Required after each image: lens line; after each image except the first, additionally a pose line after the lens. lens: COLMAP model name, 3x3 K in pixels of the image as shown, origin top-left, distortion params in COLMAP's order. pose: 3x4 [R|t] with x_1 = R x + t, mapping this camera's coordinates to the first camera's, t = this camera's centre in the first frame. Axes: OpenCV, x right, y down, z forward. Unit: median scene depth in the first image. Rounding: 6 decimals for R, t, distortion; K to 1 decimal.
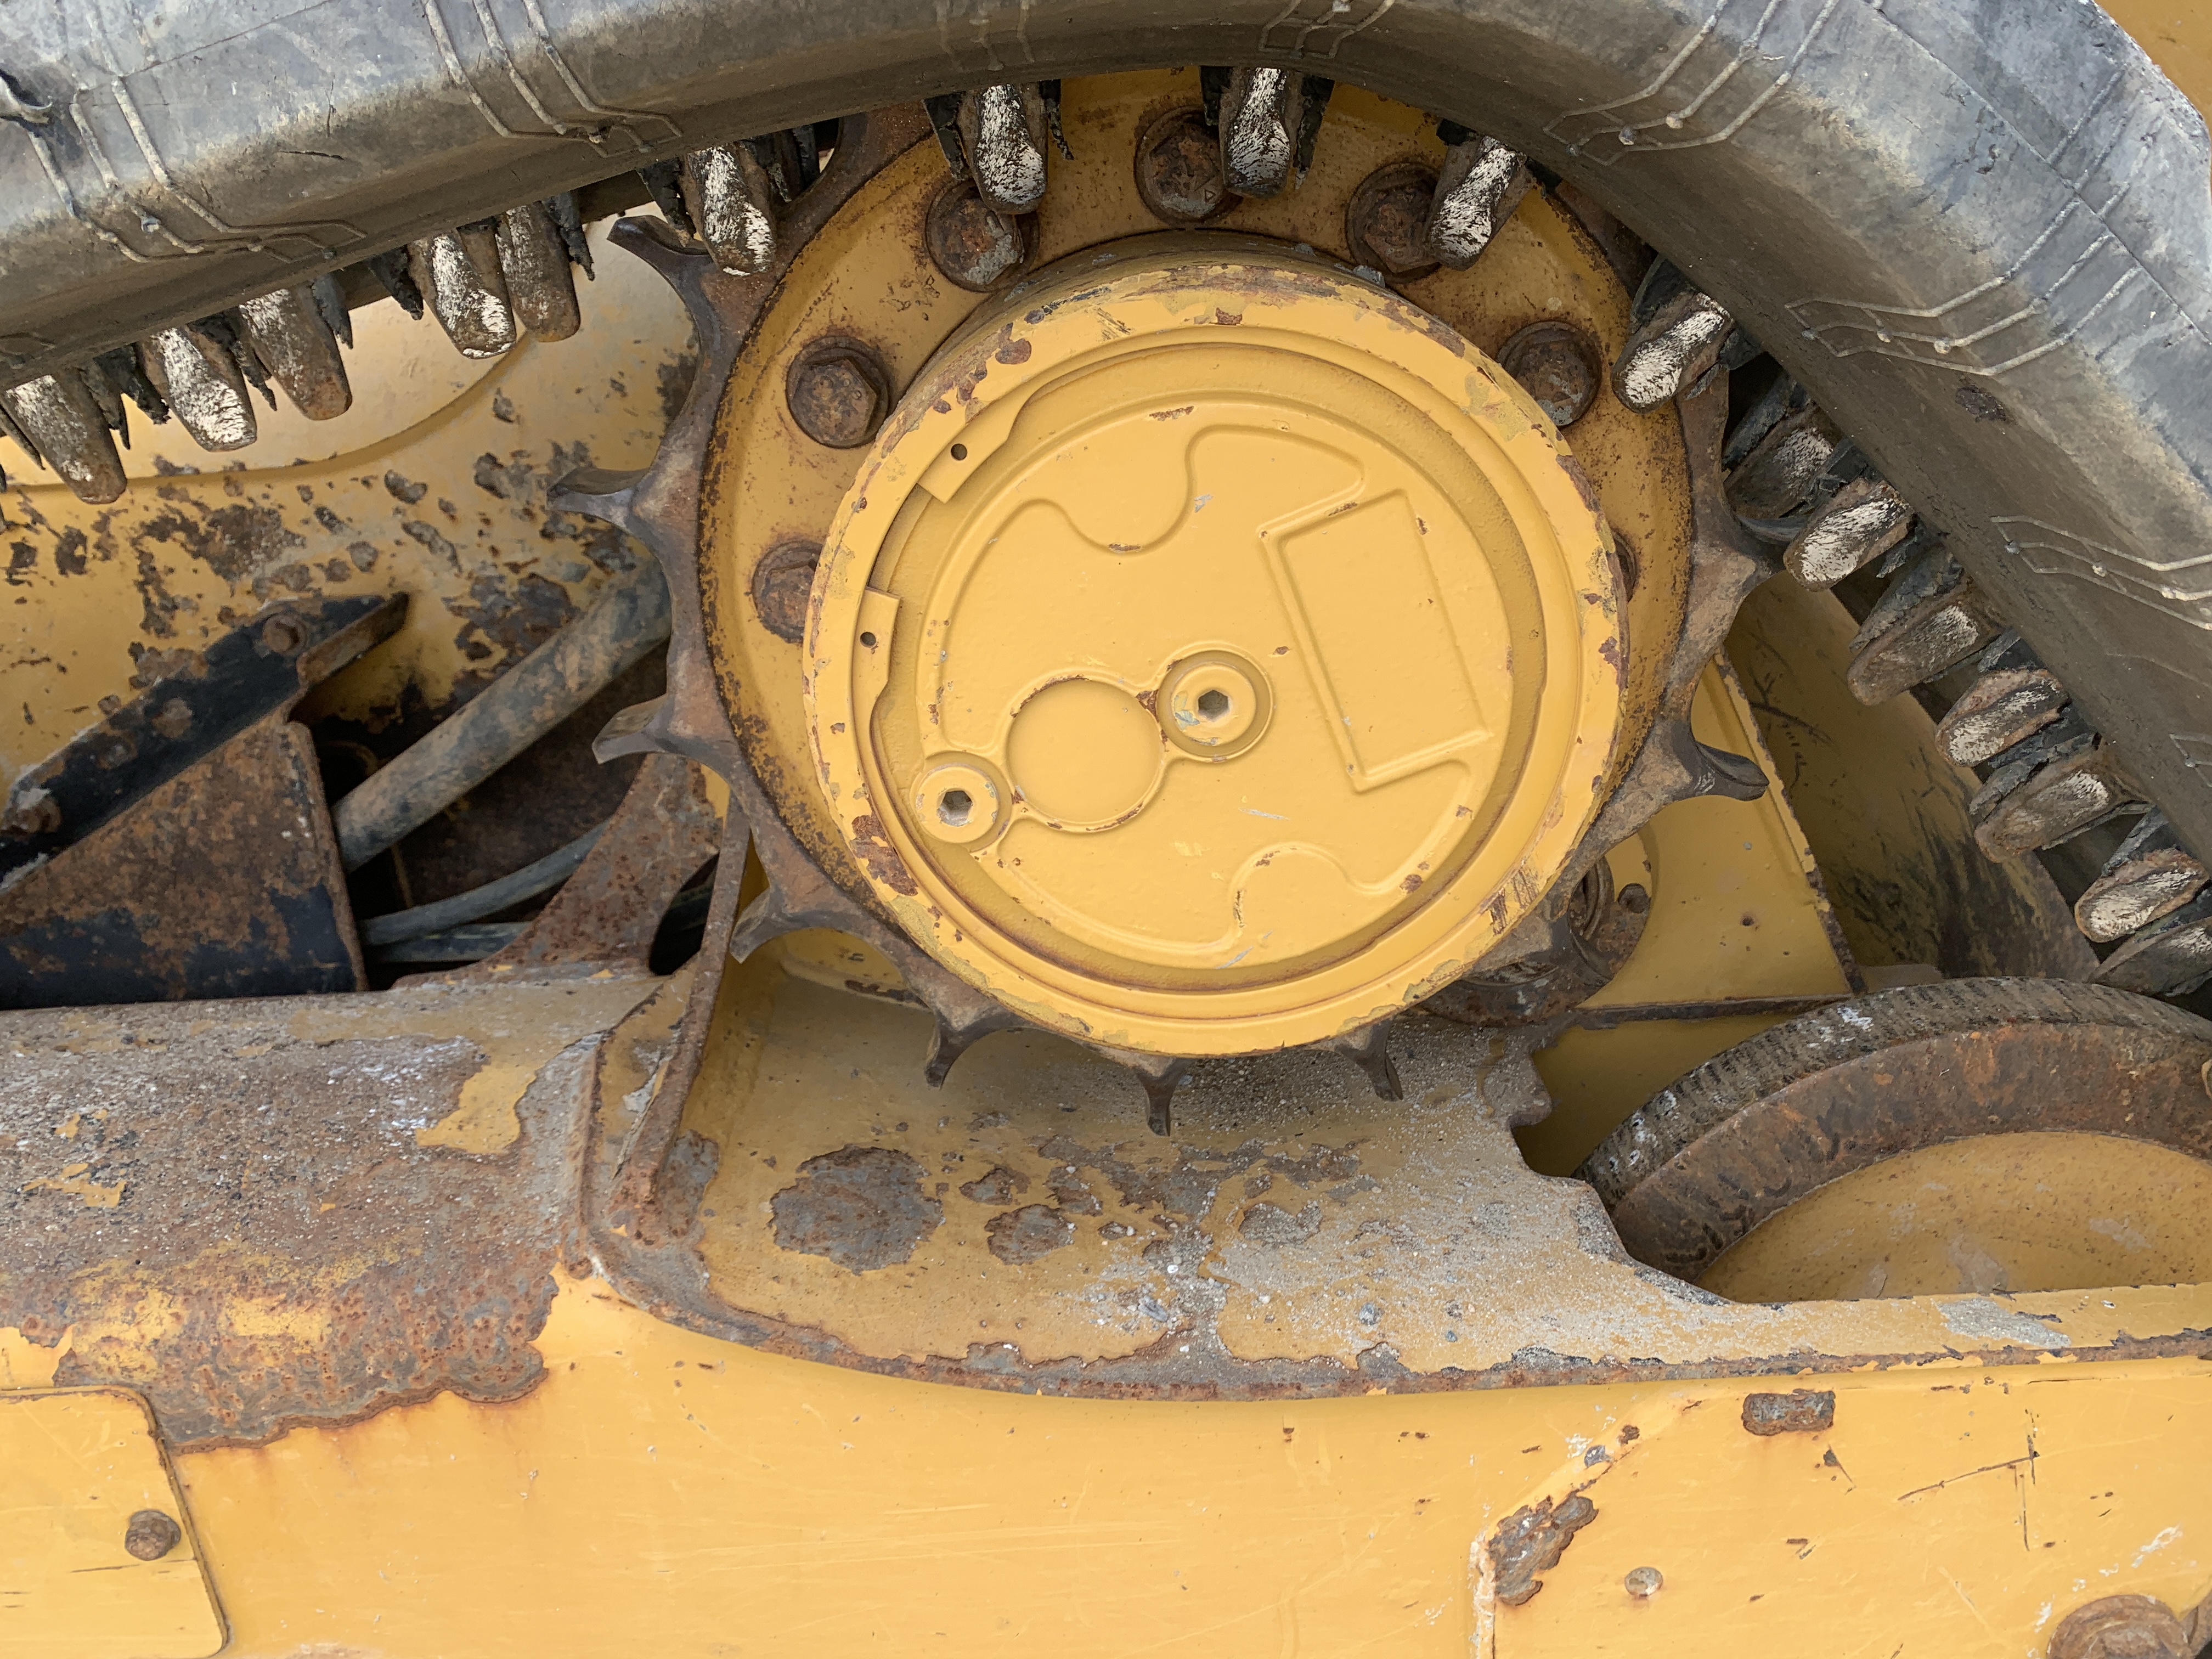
lens RADIAL K [[1681.4, 0, 1074.9], [0, 1681.4, 786.6], [0, 0, 1]] dist [-0.000420, 0.002685]
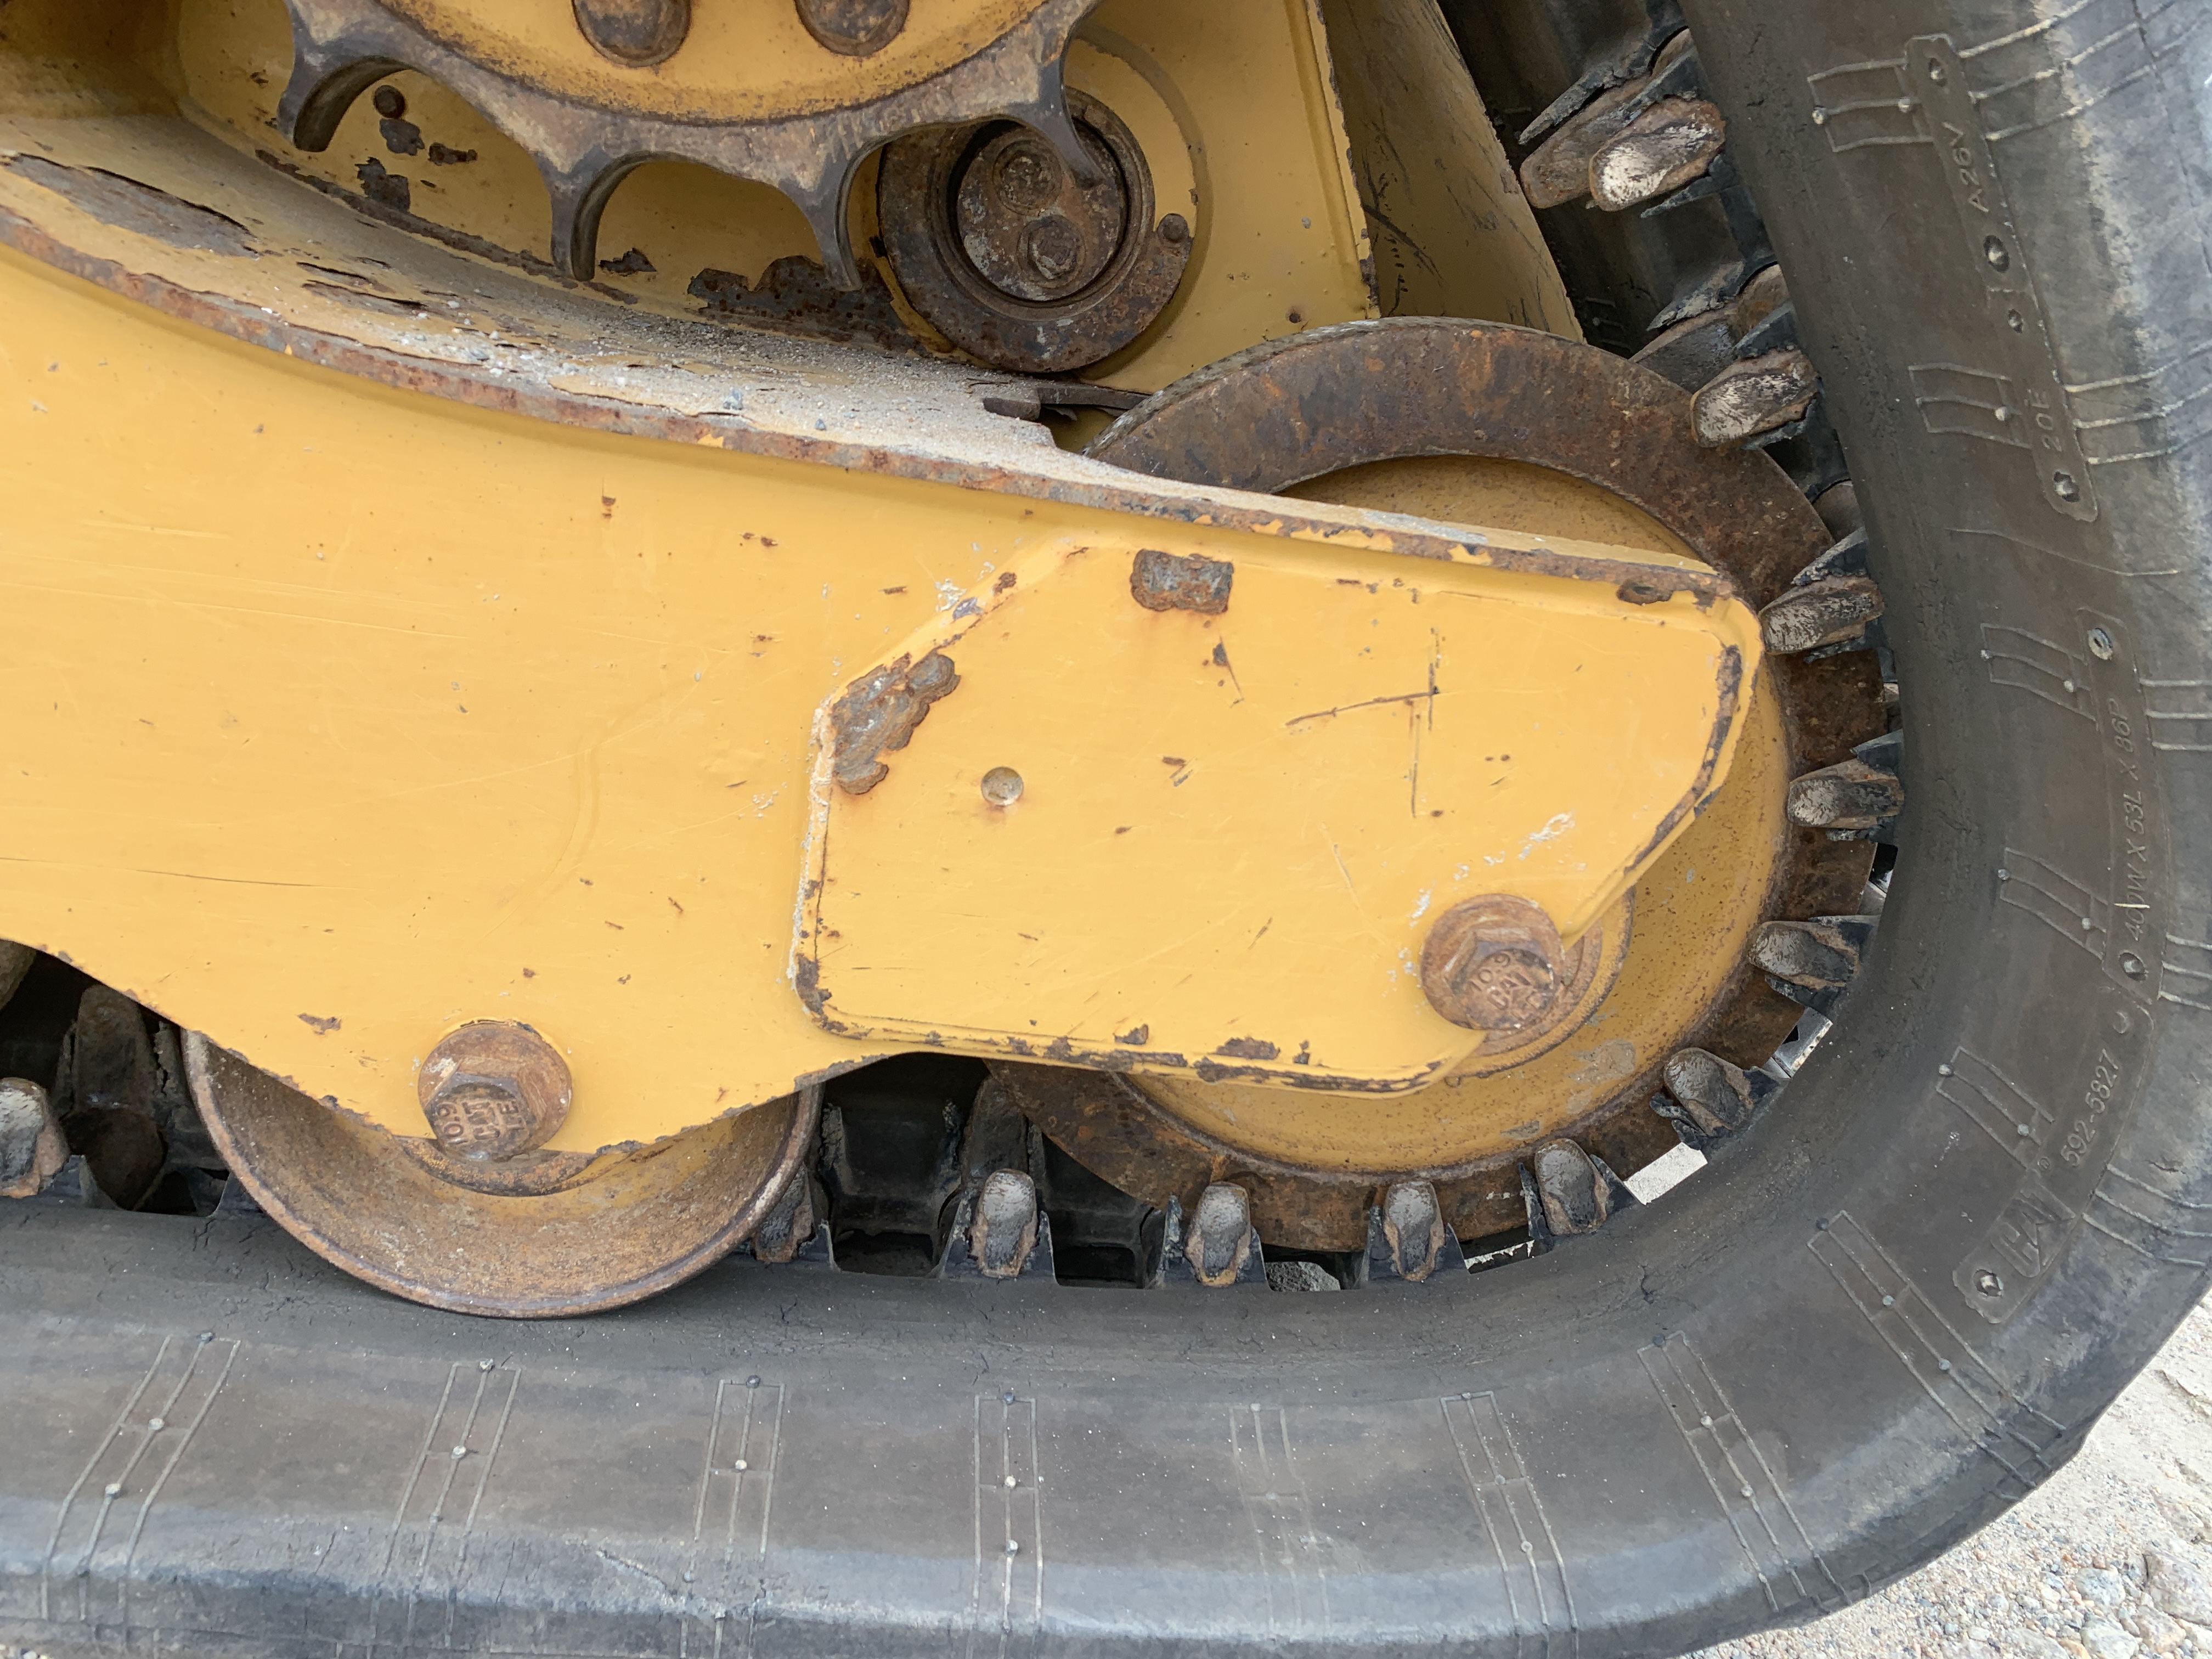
lens RADIAL K [[1635.3, 0, 1106.0], [0, 1635.3, 829.5], [0, 0, 1]] dist [0.120281, -0.260272]
pose [[0.971352, 0.178388, 0.157013, 0.261129], [-0.177422, 0.983926, -0.020267, 0.504653], [-0.158105, -0.008171, 0.987389, 0.140190]]
